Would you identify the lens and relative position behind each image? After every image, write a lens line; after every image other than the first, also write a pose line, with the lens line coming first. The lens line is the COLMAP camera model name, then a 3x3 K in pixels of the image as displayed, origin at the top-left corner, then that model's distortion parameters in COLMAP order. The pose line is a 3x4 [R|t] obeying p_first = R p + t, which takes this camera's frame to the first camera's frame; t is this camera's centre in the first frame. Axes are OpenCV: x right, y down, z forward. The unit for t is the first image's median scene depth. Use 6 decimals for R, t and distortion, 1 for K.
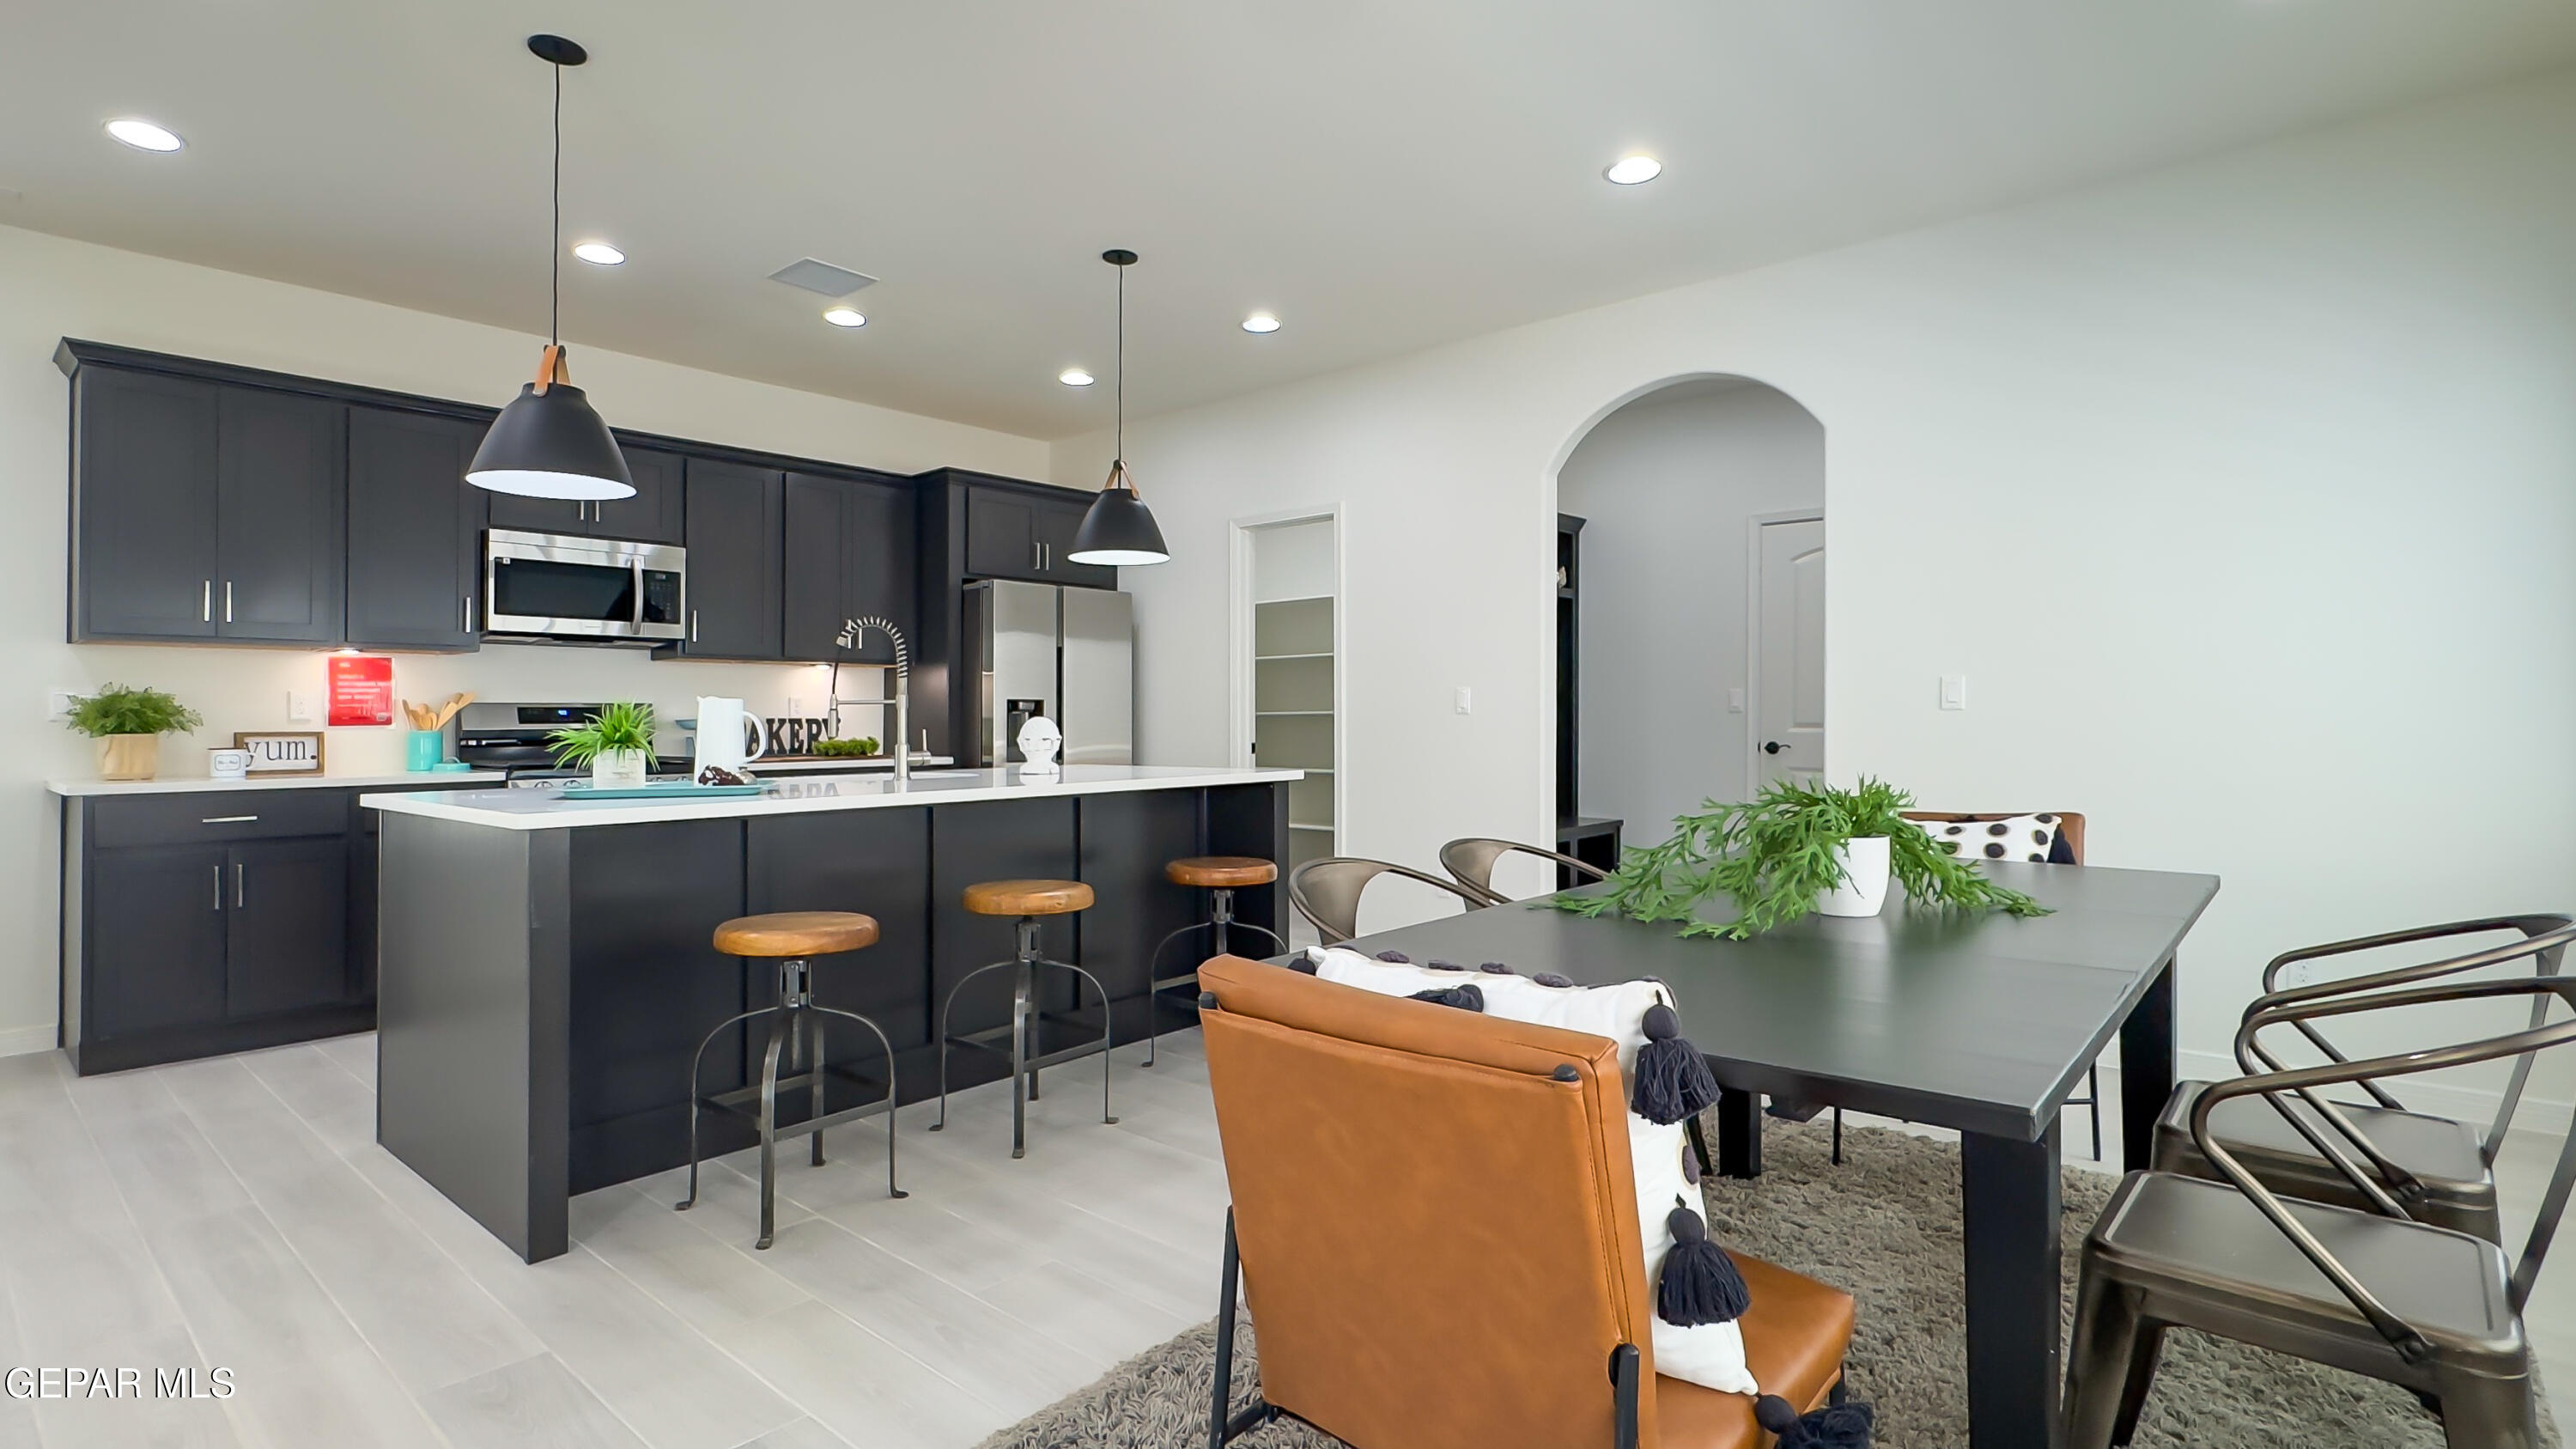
lens RADIAL K [[1206.4, 0, 1228.9], [0, 1206.4, 720.5], [0, 0, 1]] dist [0.017071, 0.000132]
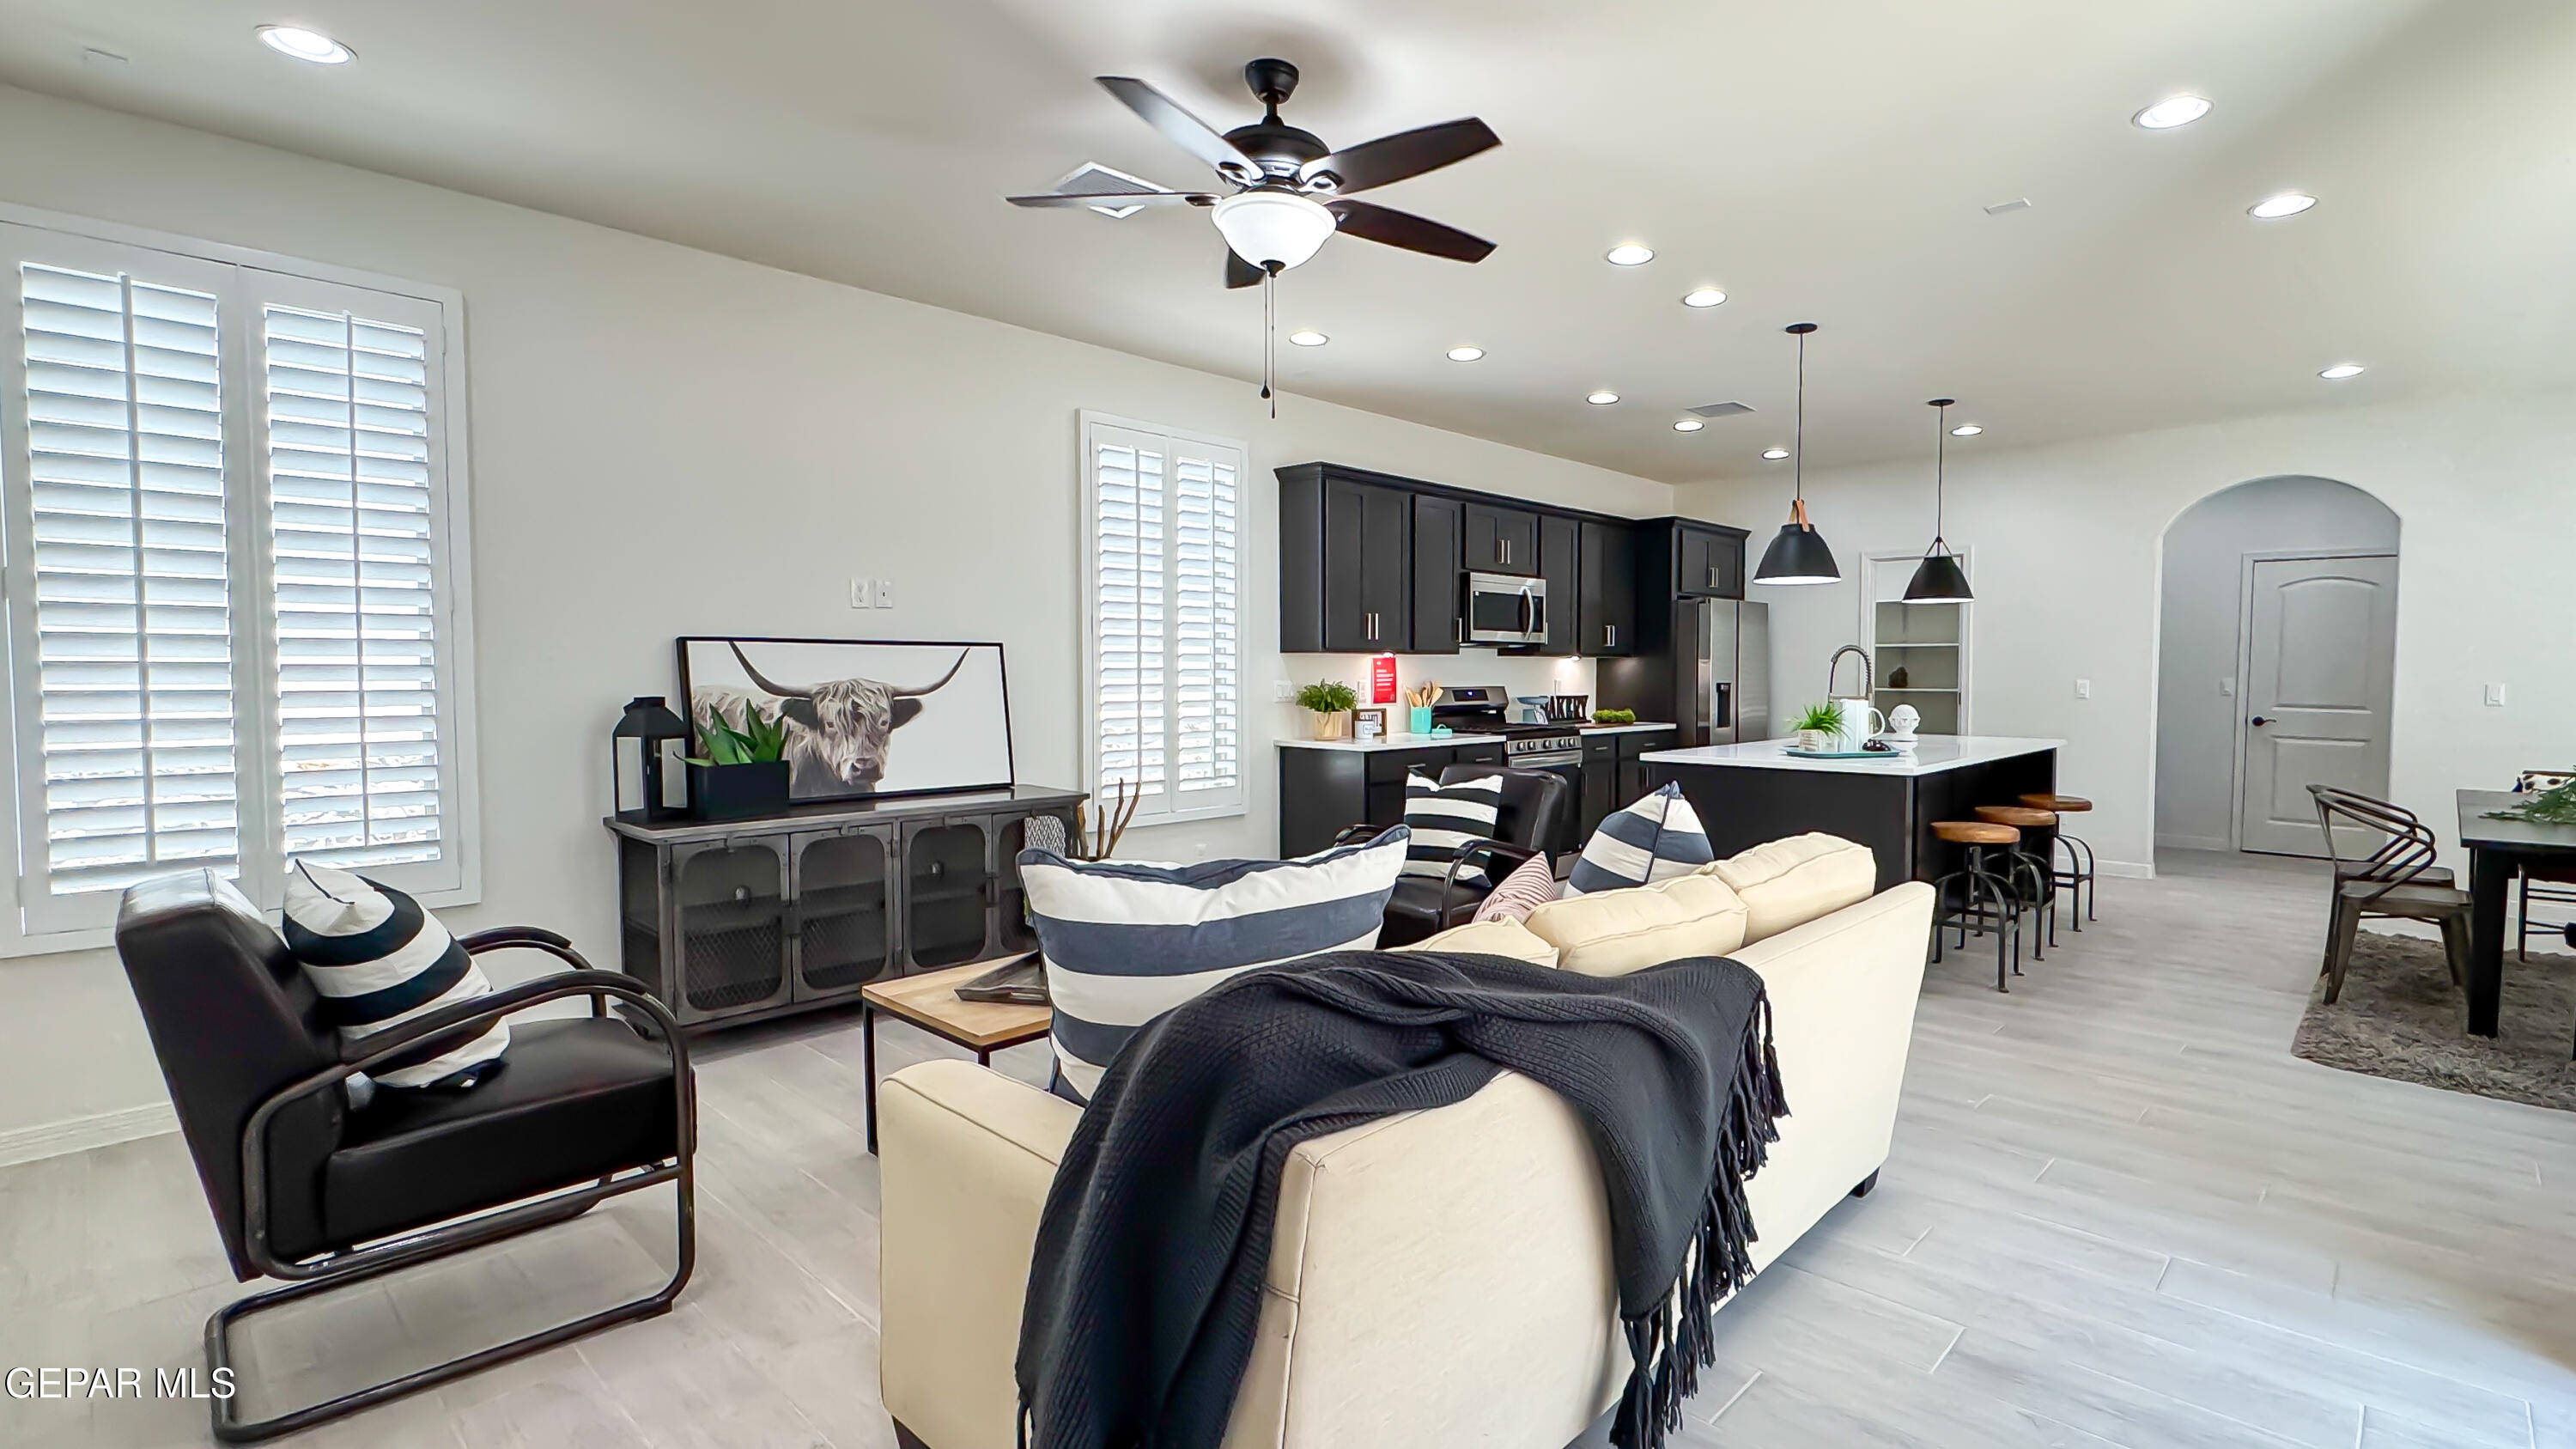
lens RADIAL K [[1172.4, 0, 1379.3], [0, 1172.4, 723.8], [0, 0, 1]] dist [0.000301, -0.000061]
pose [[0.999966, 0.008092, -0.001595, -0.675141], [-0.008011, 0.998947, 0.045183, -0.033714], [0.001959, -0.045168, 0.998977, -0.424508]]
